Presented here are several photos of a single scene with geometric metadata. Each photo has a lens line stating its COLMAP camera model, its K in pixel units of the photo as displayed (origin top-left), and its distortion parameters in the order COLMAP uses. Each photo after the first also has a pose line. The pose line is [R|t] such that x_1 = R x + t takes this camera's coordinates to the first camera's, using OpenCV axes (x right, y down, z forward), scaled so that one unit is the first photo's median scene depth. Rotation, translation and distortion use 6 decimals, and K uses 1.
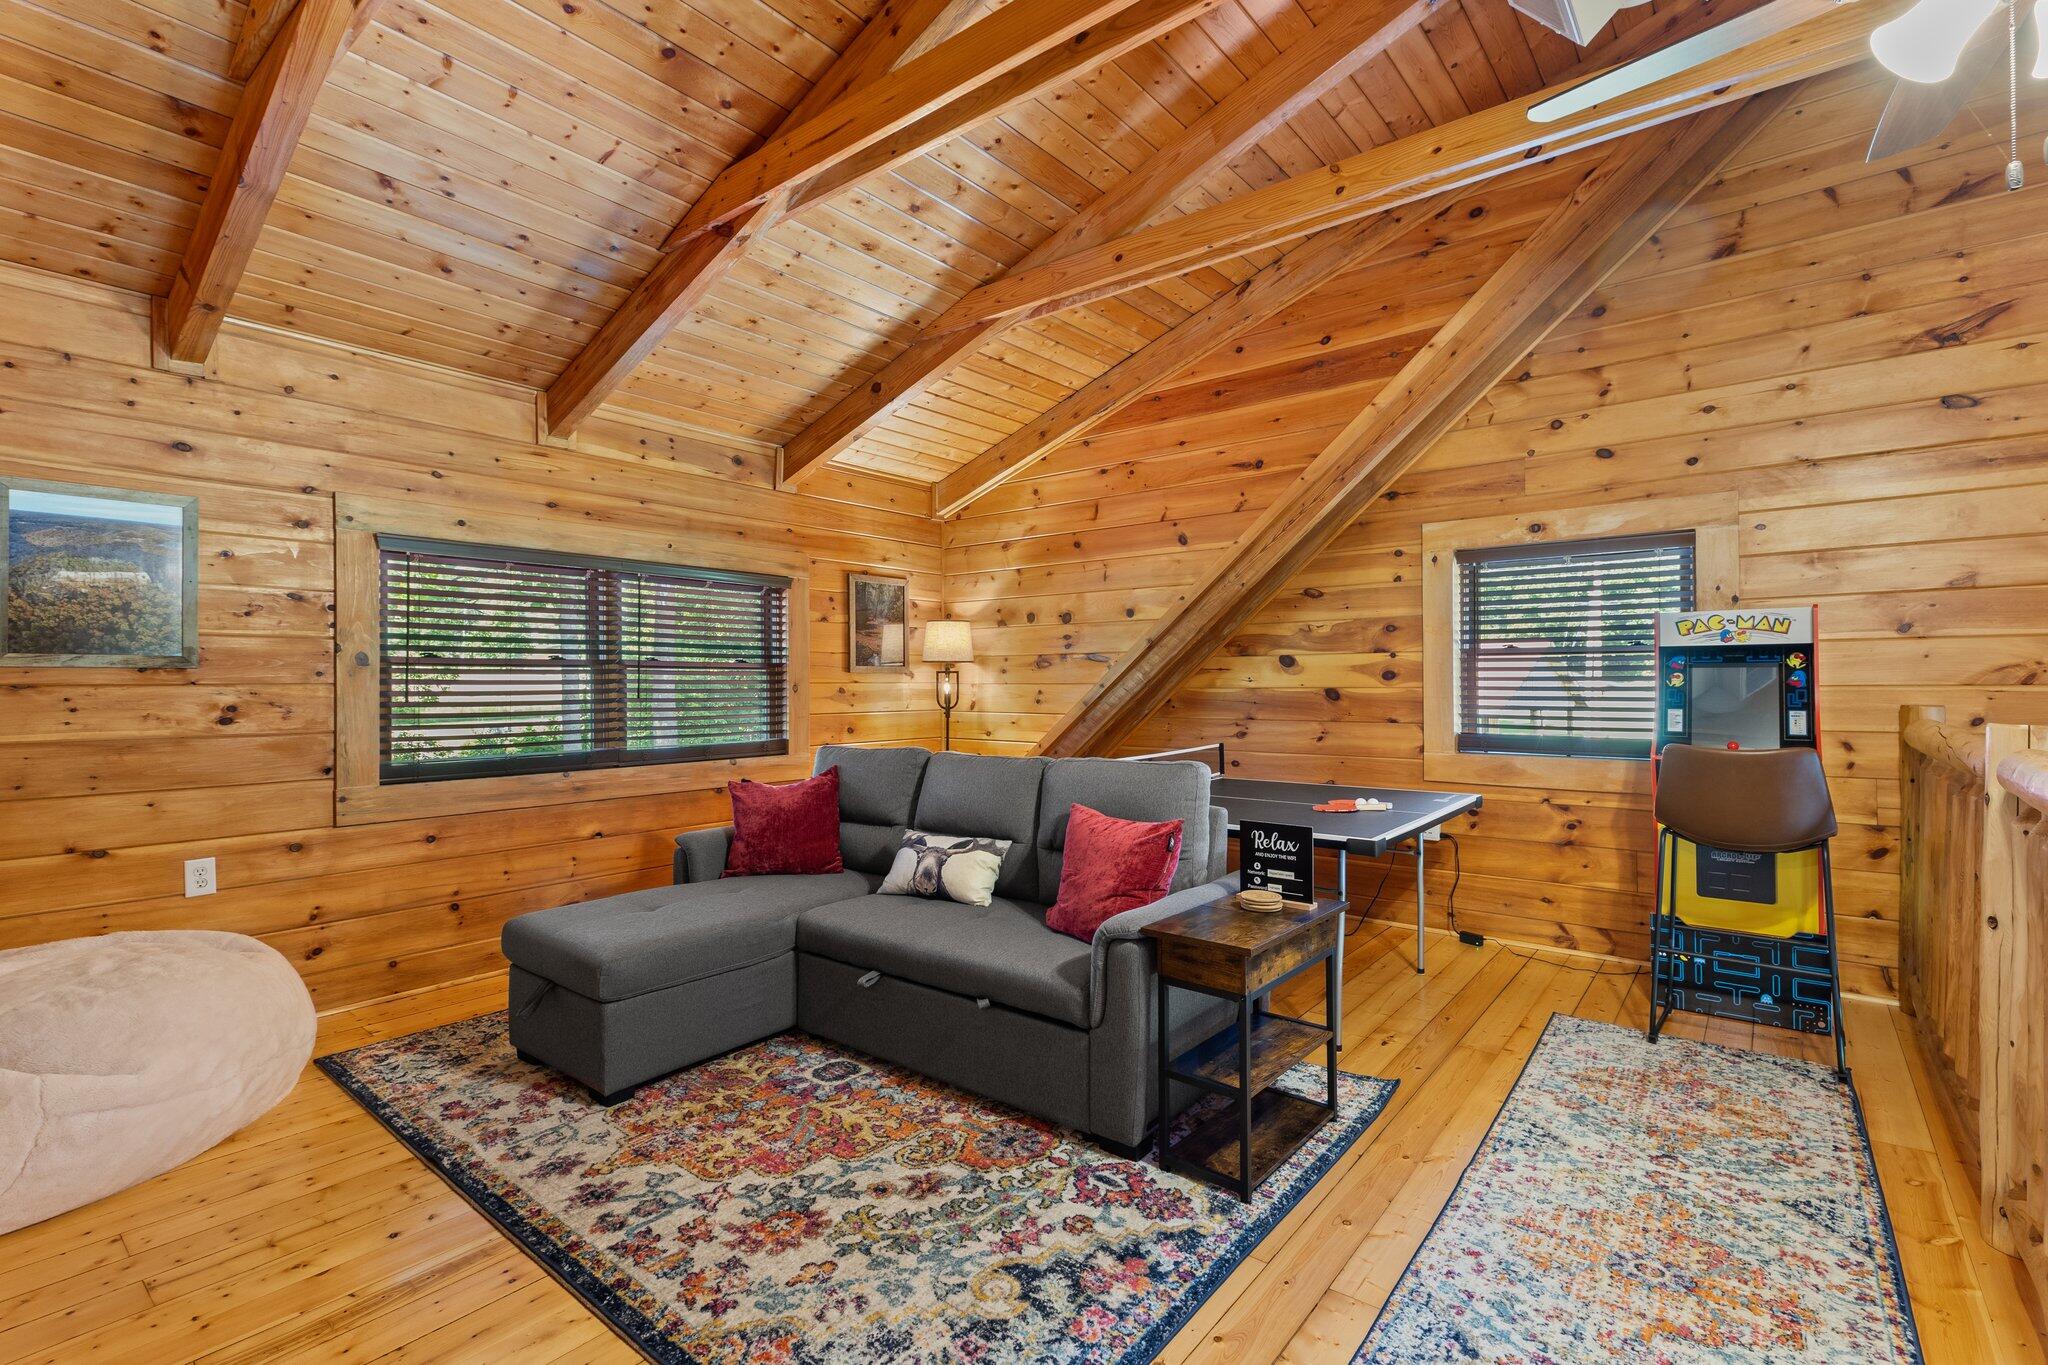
lens RADIAL K [[918.0, 0, 1026.0], [0, 918.0, 680.7], [0, 0, 1]] dist [0.010361, -0.001838]
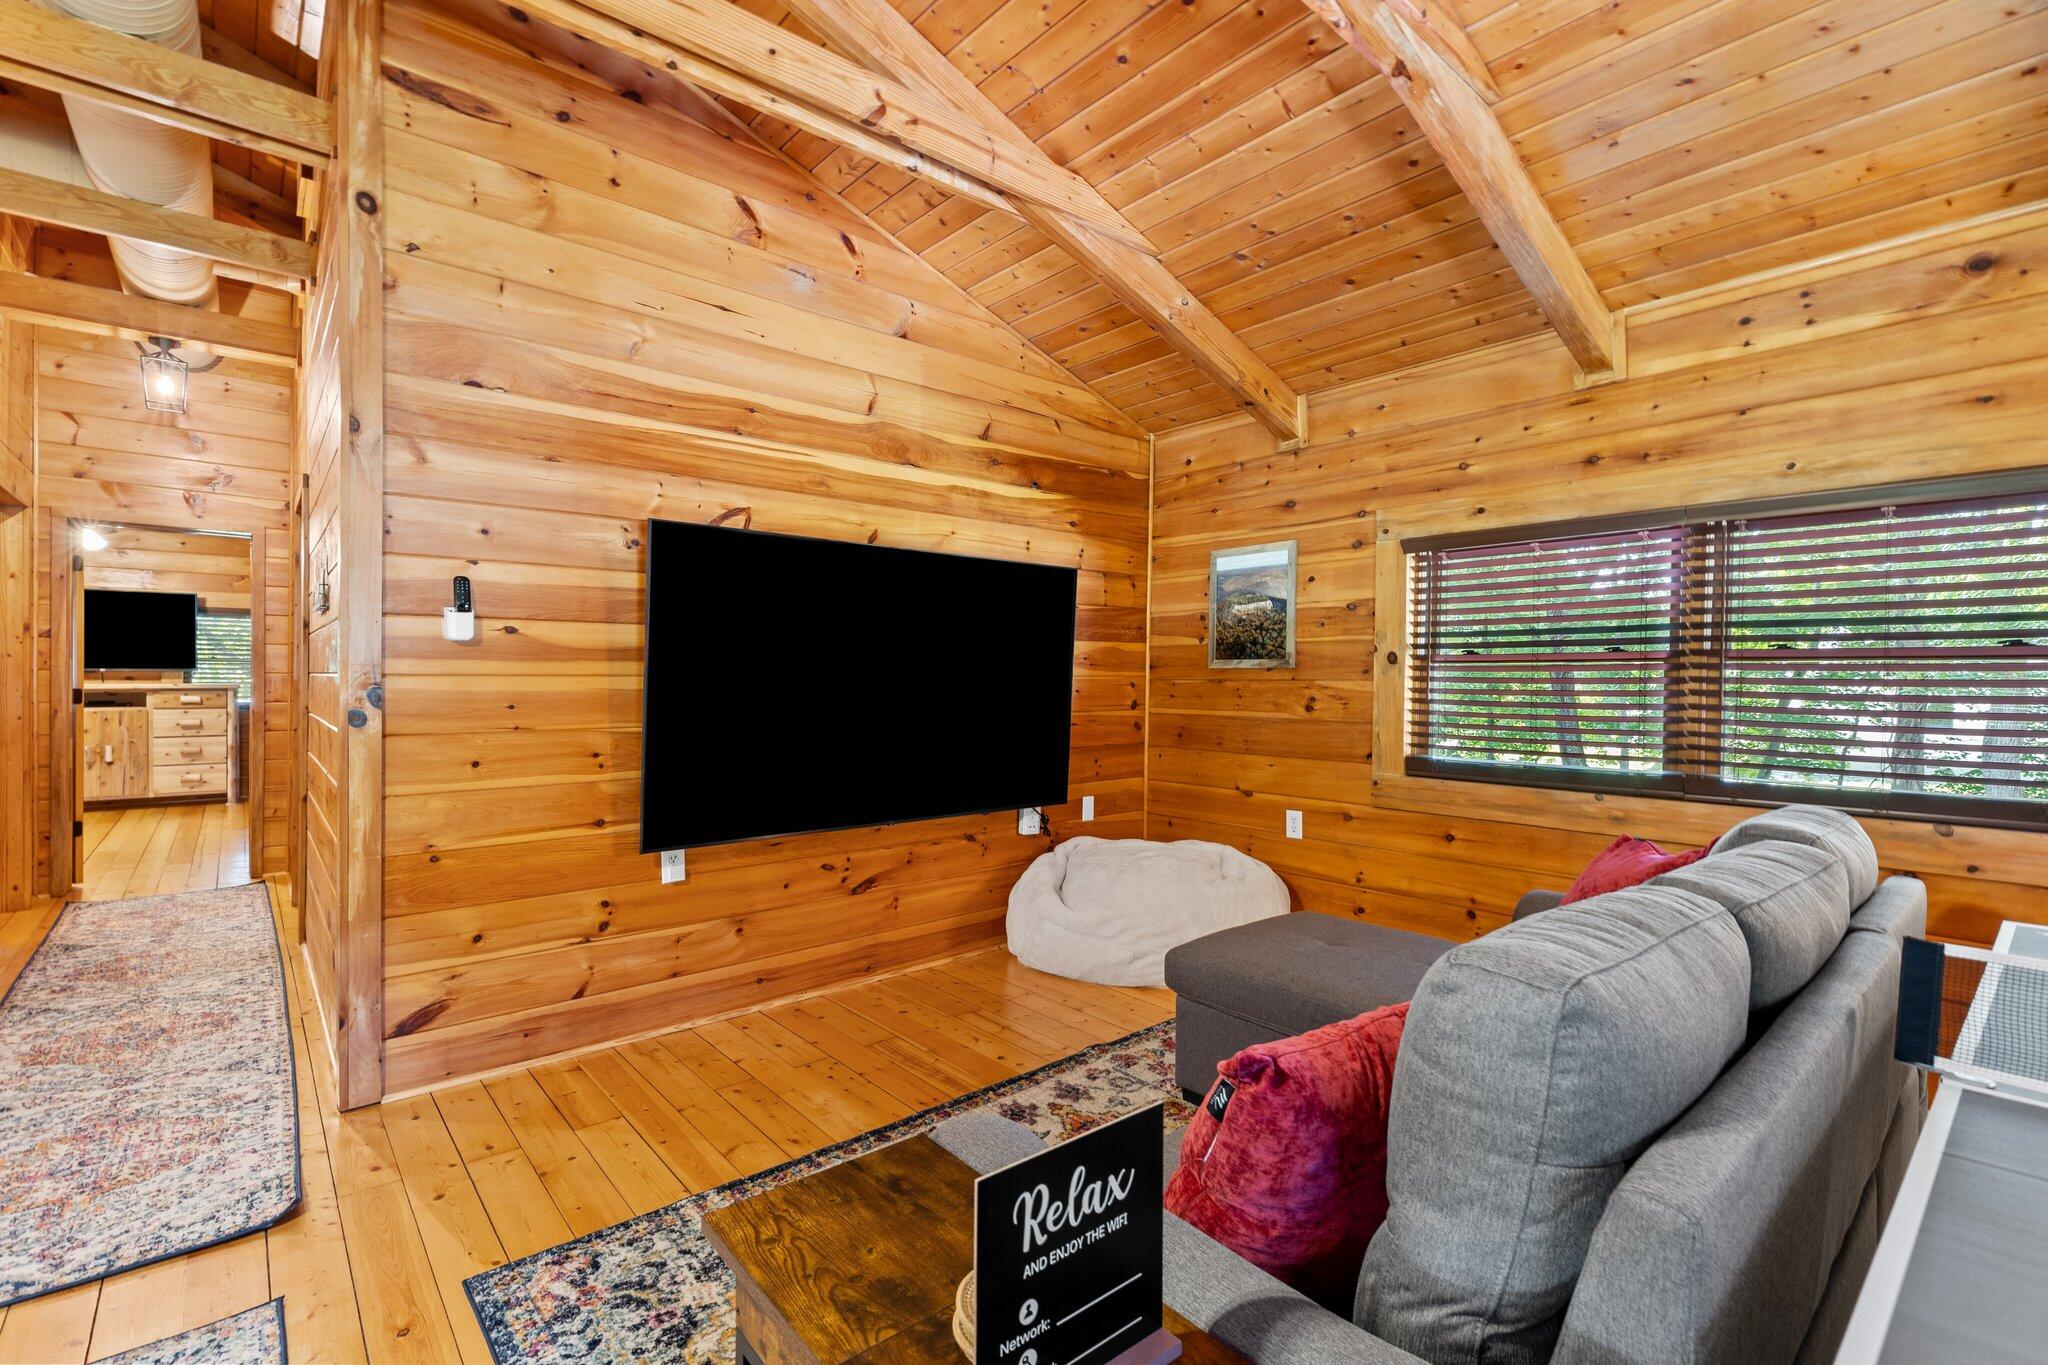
lens RADIAL K [[918.0, 0, 1026.8], [0, 918.0, 687.9], [0, 0, 1]] dist [0.010361, -0.001838]
pose [[-0.184962, 0.013308, -0.982656, 0.509620], [-0.004546, 0.999886, 0.014397, -0.002015], [0.982735, 0.007130, -0.184880, 0.918008]]
